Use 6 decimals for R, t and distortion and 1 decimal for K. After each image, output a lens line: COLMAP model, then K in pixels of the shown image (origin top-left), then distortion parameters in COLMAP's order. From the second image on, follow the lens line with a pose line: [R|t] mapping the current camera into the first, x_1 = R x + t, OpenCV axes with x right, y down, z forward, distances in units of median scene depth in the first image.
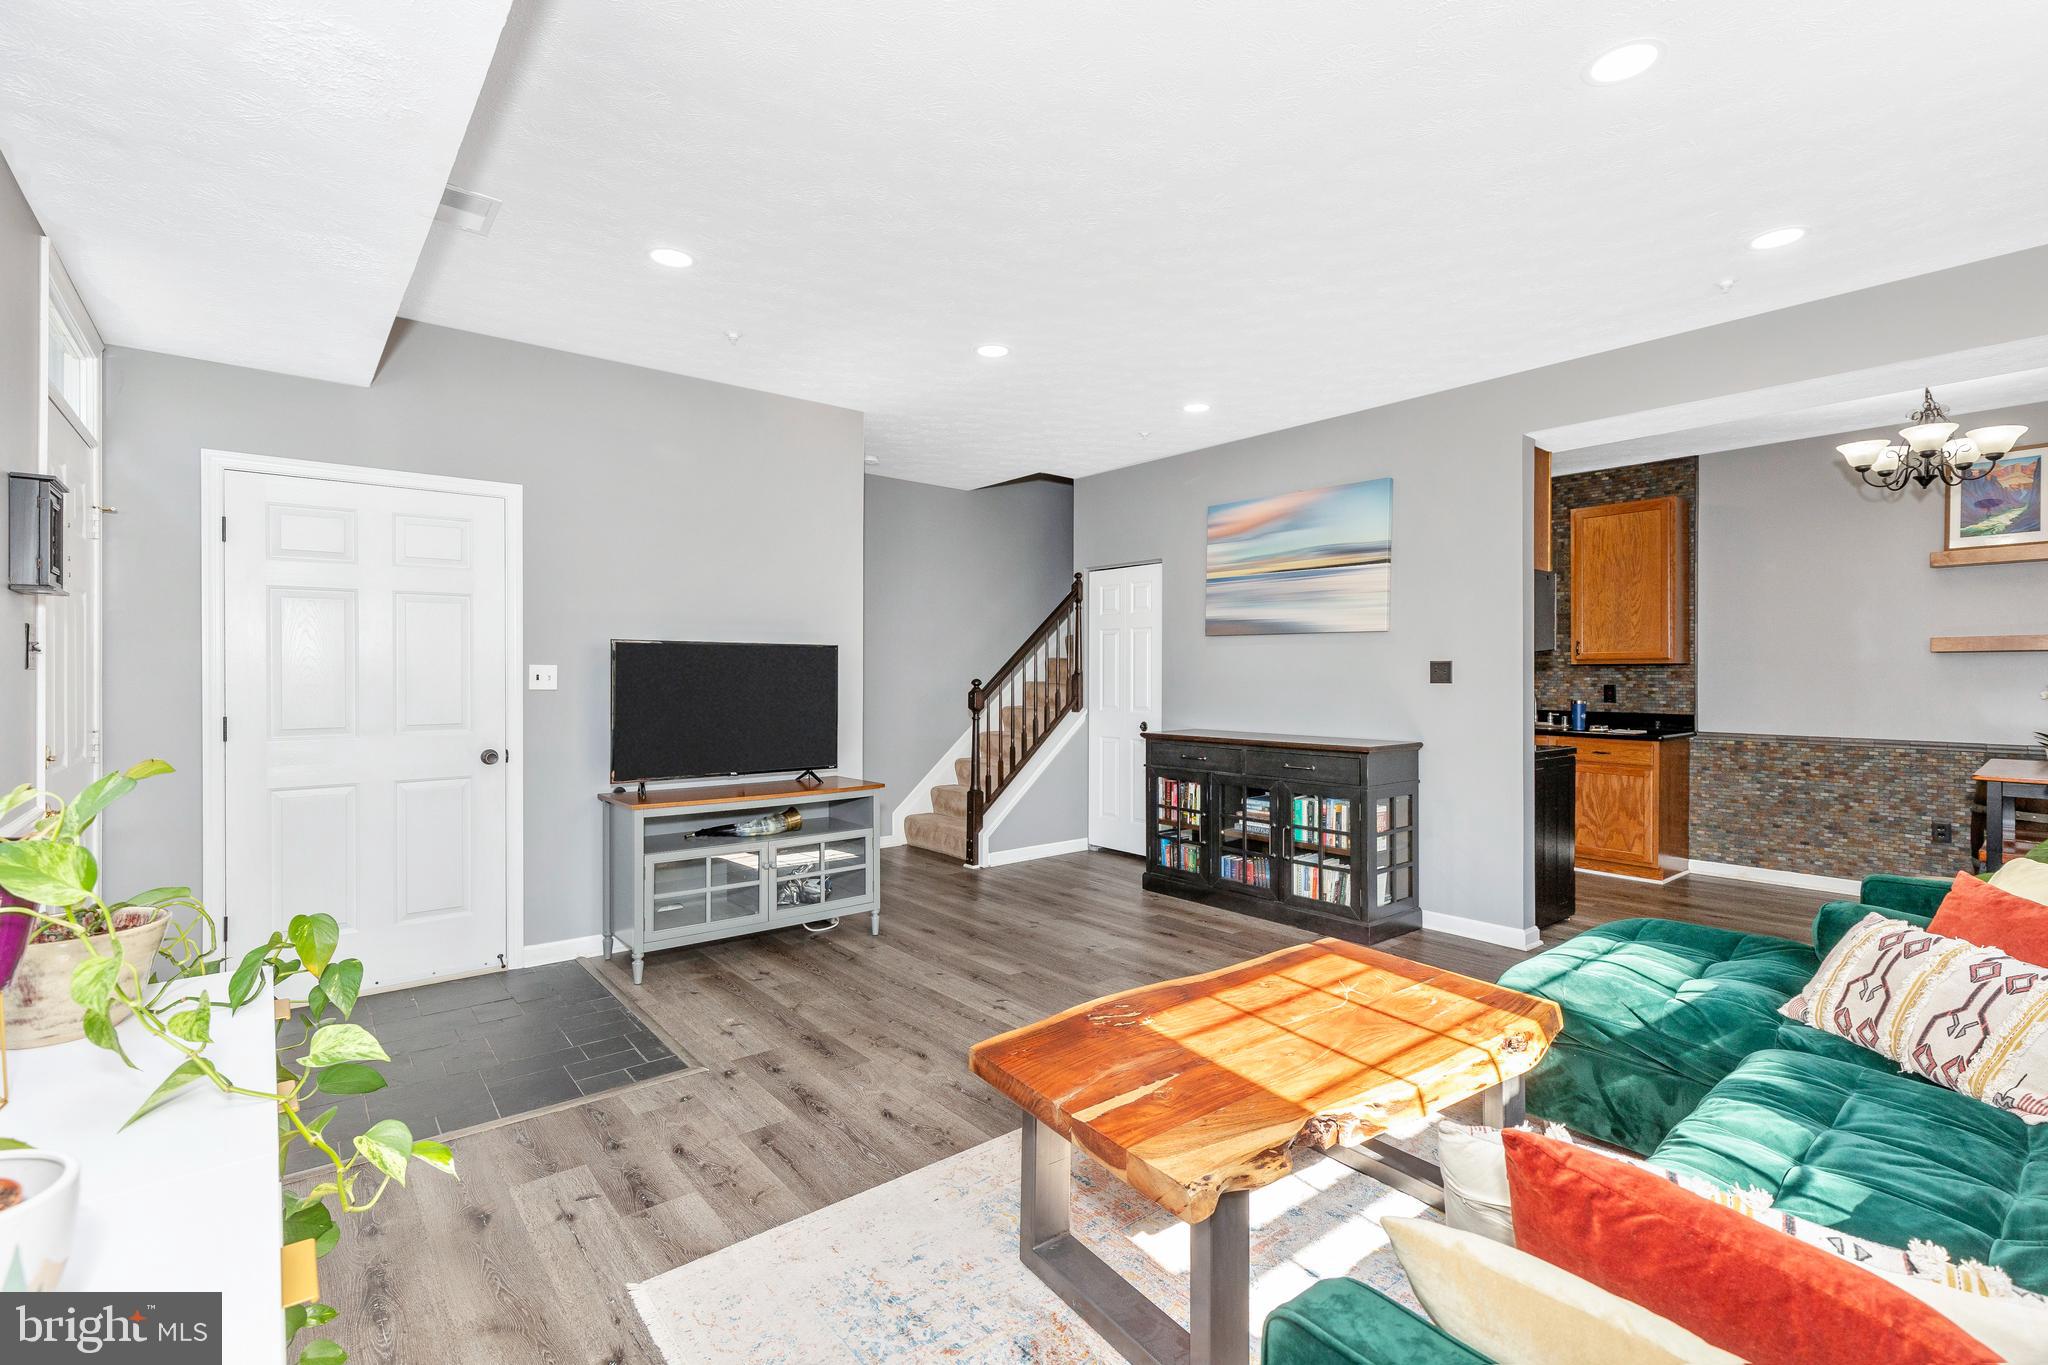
lens RADIAL K [[932.6, 0, 1051.9], [0, 932.6, 672.4], [0, 0, 1]] dist [0.000097, -0.000146]
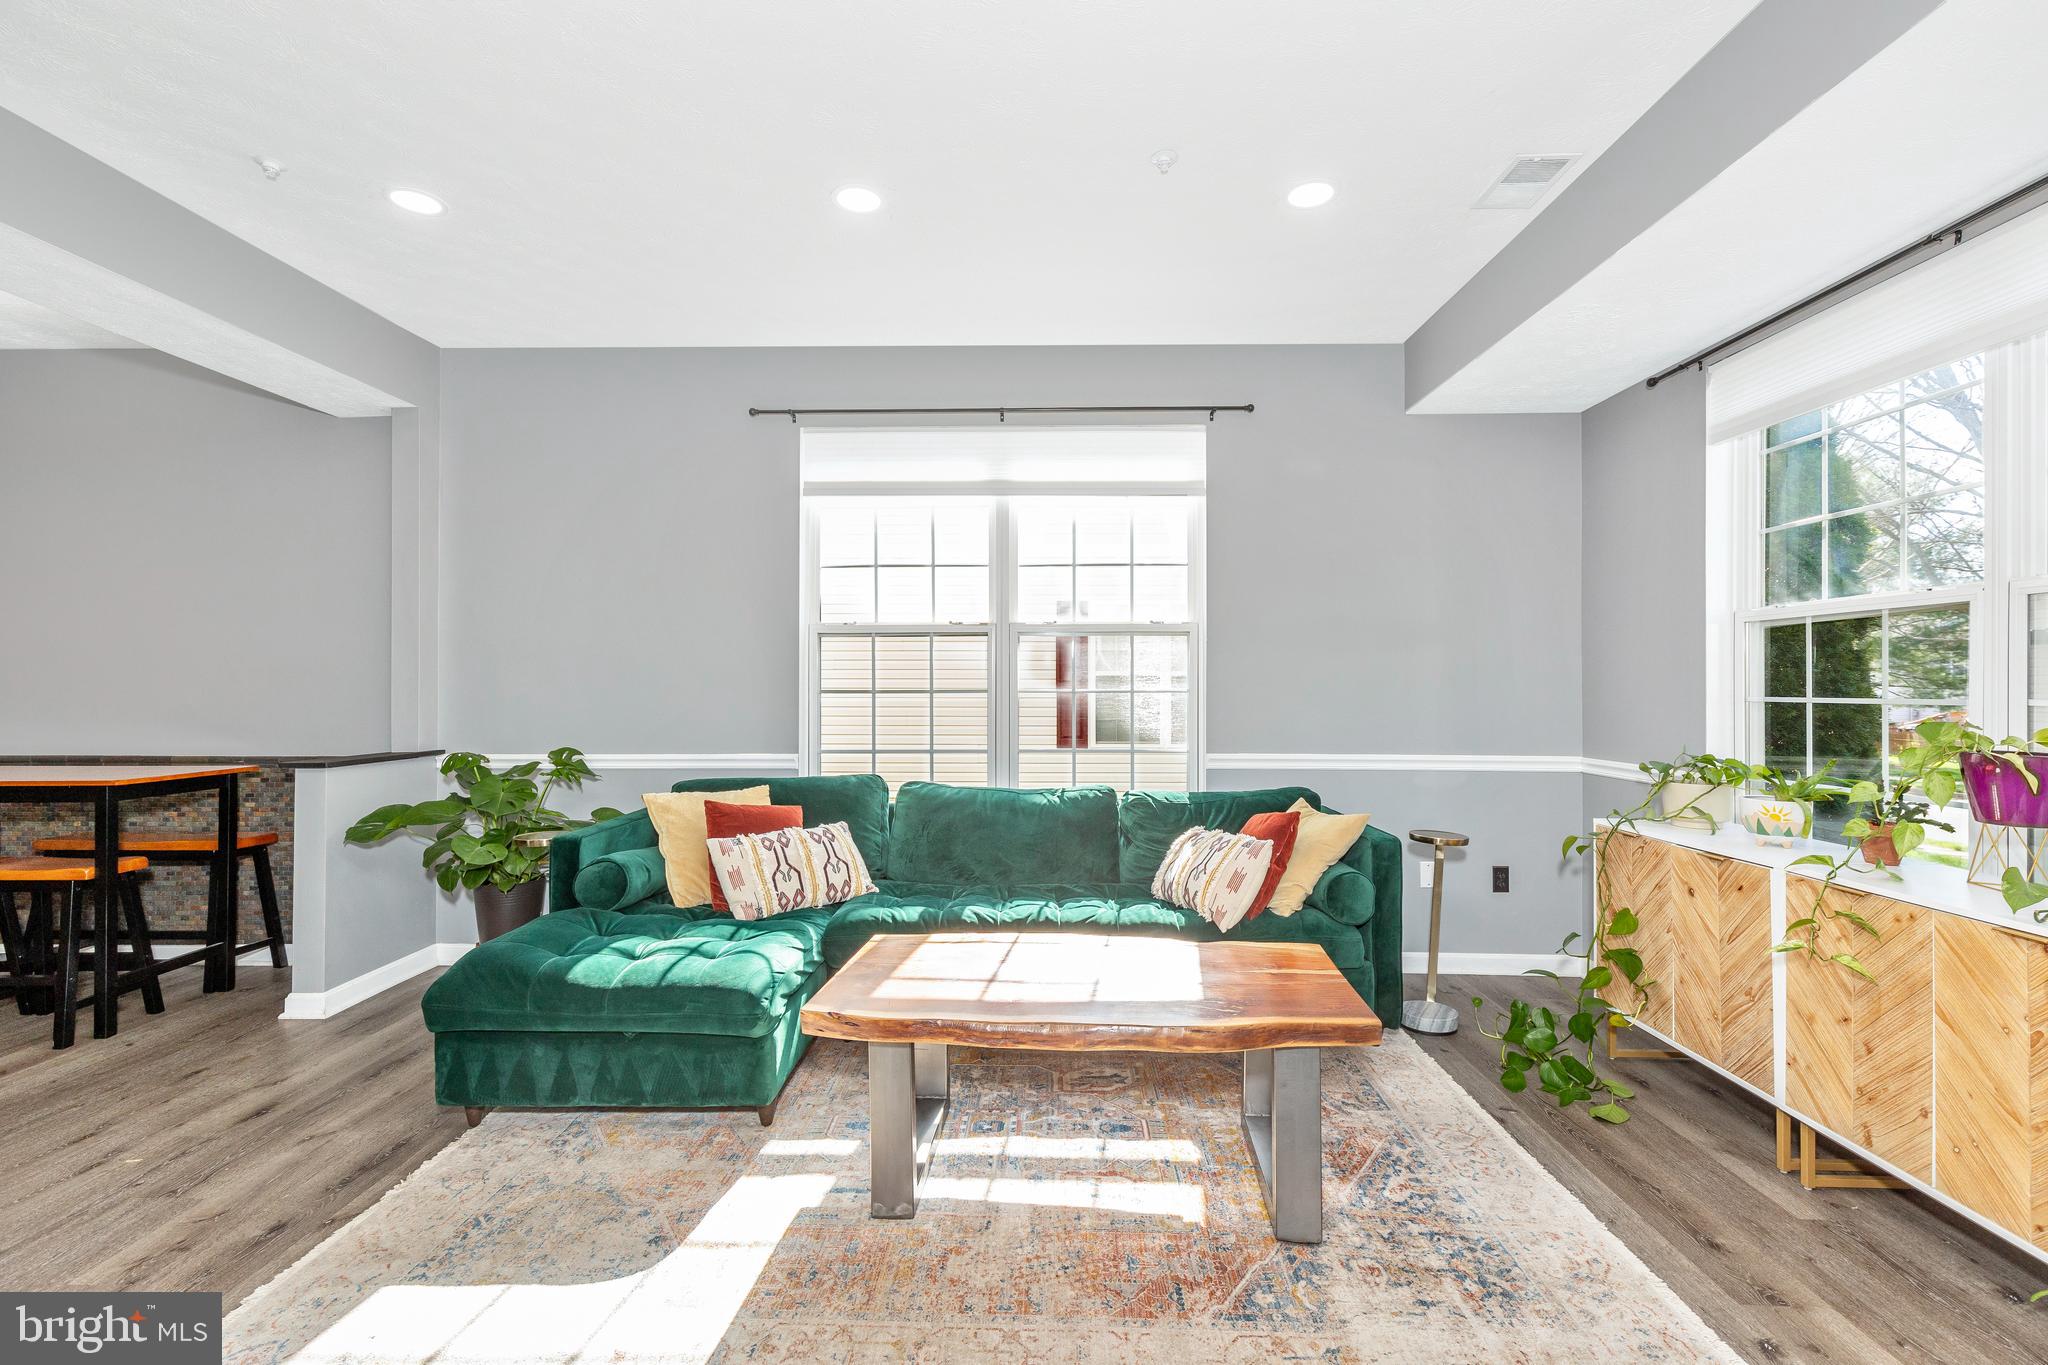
lens RADIAL K [[921.6, 0, 1024.0], [0, 921.6, 682.5], [0, 0, 1]] dist [0.000765, -0.000463]
pose [[-0.755347, 0.000290, 0.655325, -0.187832], [-0.003119, 0.999987, -0.004038, 0.013402], [-0.655318, -0.005094, -0.755336, 0.856740]]
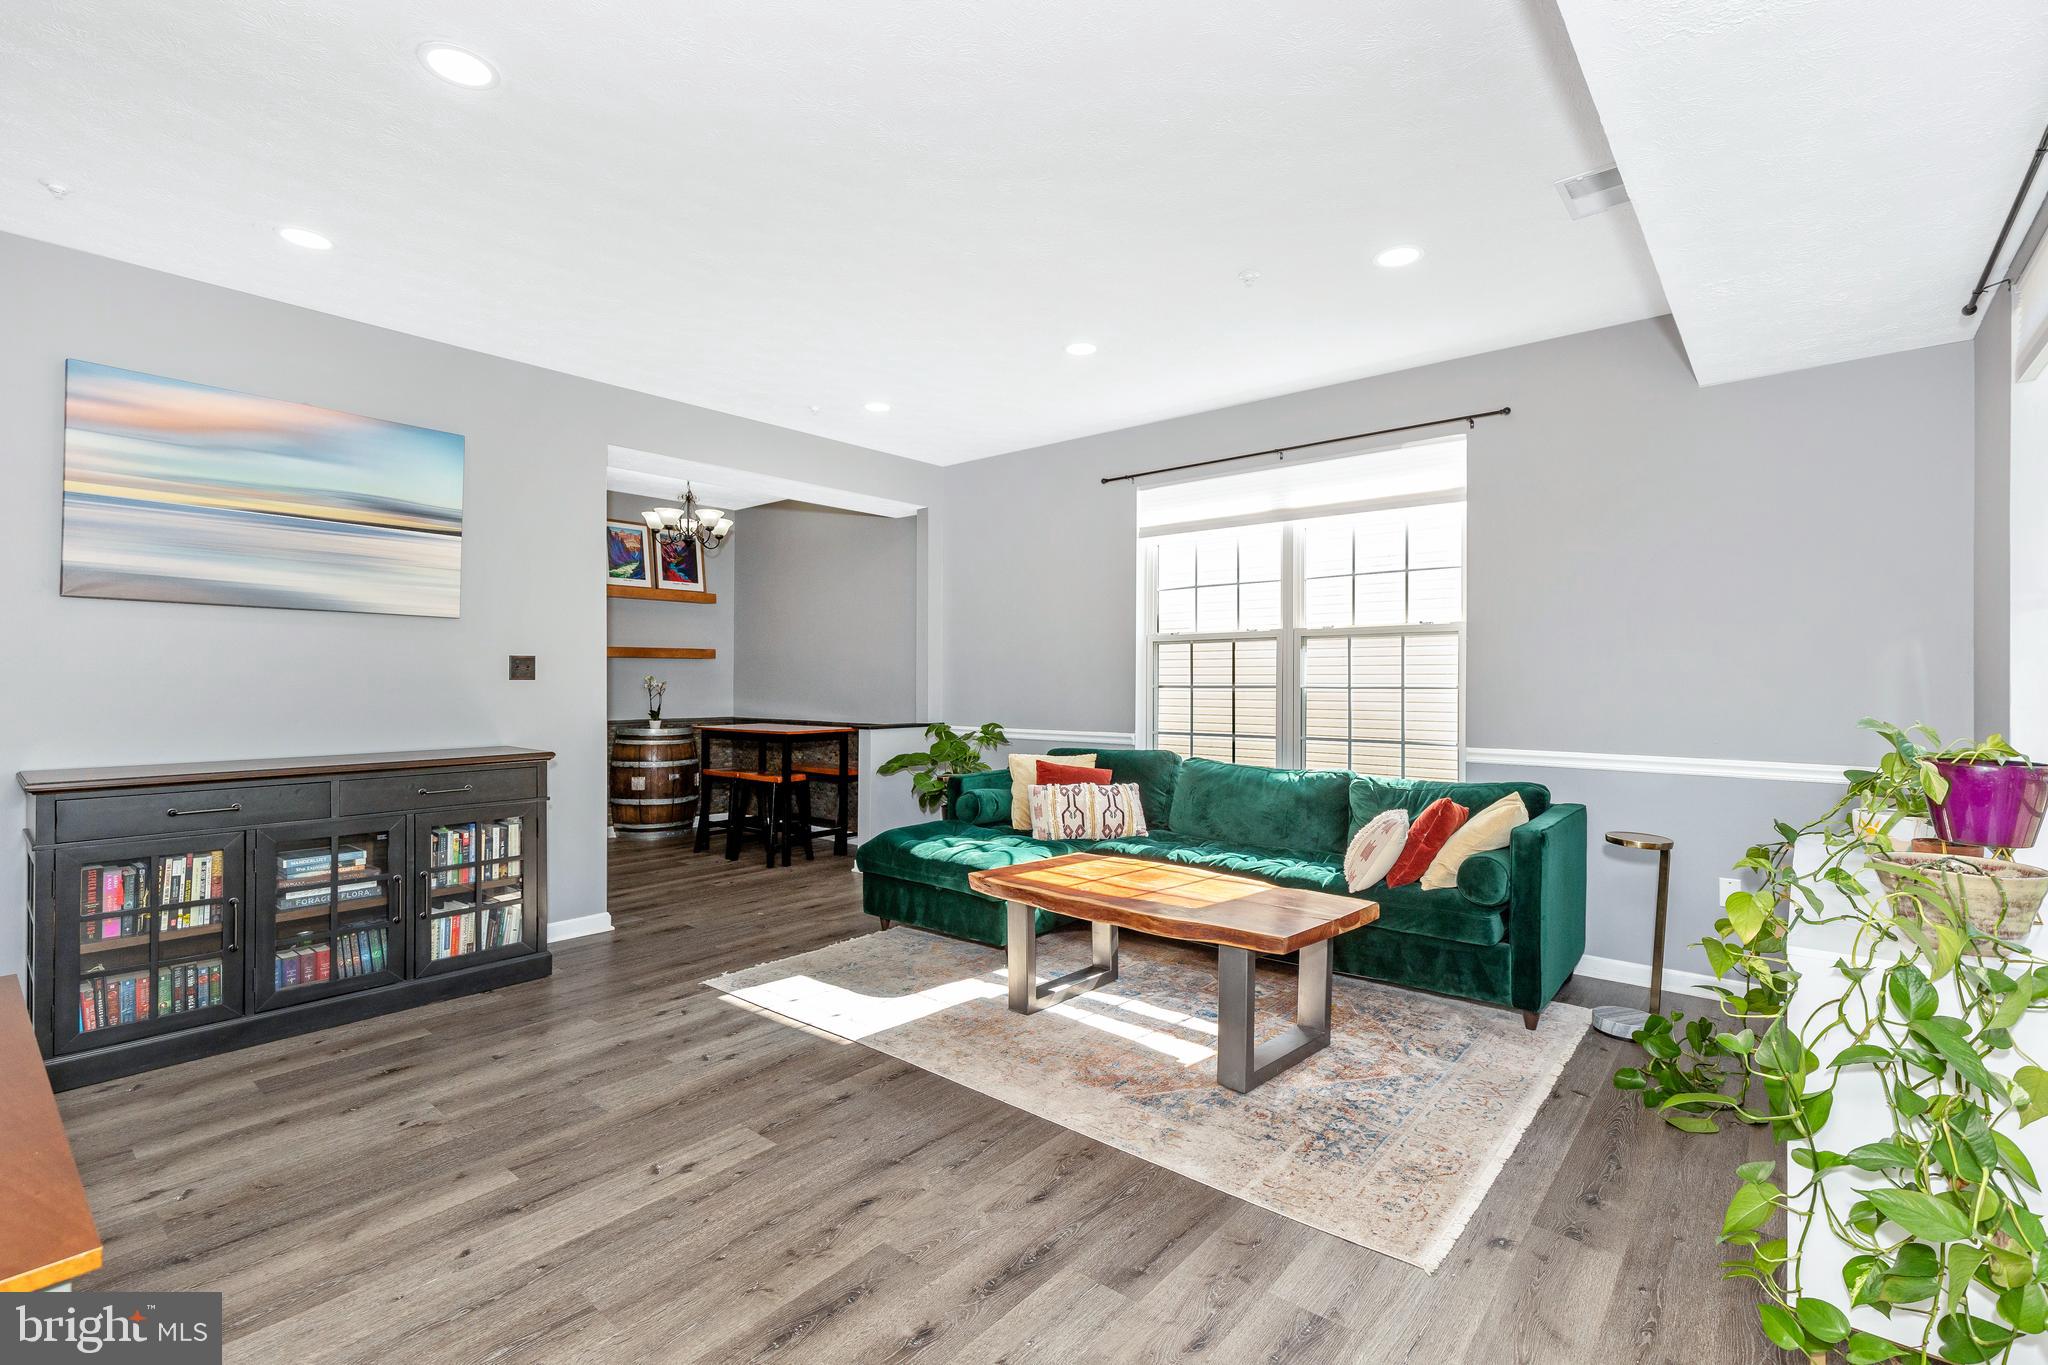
lens RADIAL K [[921.6, 0, 1024.0], [0, 921.6, 682.5], [0, 0, 1]] dist [0.000765, -0.000463]
pose [[-0.172569, -0.004690, 0.984986, -0.569508], [-0.002139, 0.999988, 0.004387, 0.009309], [-0.984995, -0.001350, -0.172577, 0.675677]]
